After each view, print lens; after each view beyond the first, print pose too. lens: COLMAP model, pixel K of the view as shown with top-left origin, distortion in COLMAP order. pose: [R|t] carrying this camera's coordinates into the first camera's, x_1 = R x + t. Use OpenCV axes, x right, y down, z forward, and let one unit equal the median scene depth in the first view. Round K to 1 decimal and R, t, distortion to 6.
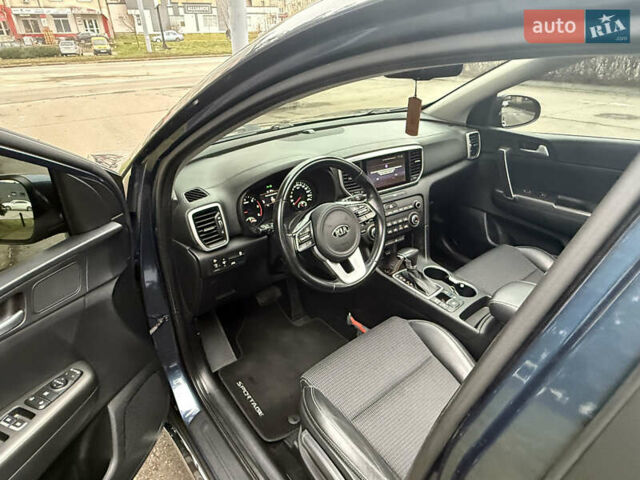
lens RADIAL K [[454.2, 0, 308.5], [0, 454.2, 242.4], [0, 0, 1]] dist [0.003166, 0.009433]
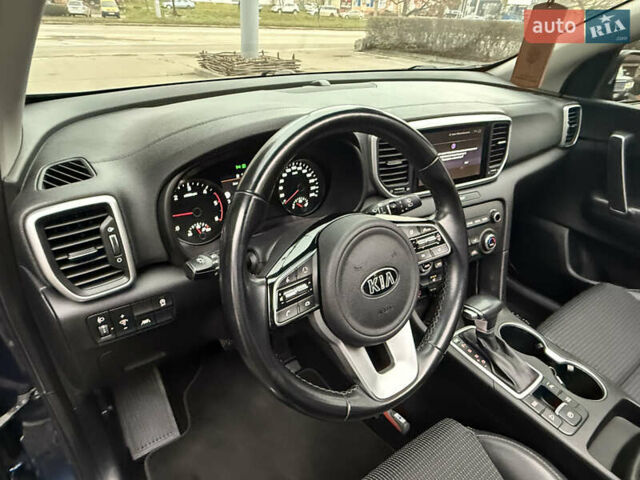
lens RADIAL K [[454.2, 0, 308.5], [0, 454.2, 242.4], [0, 0, 1]] dist [0.003166, 0.009433]
pose [[0.997231, 0.074186, 0.005139, -0.002334], [-0.074328, 0.996519, 0.037749, -0.059896], [-0.002320, -0.038027, 0.999274, 0.455540]]
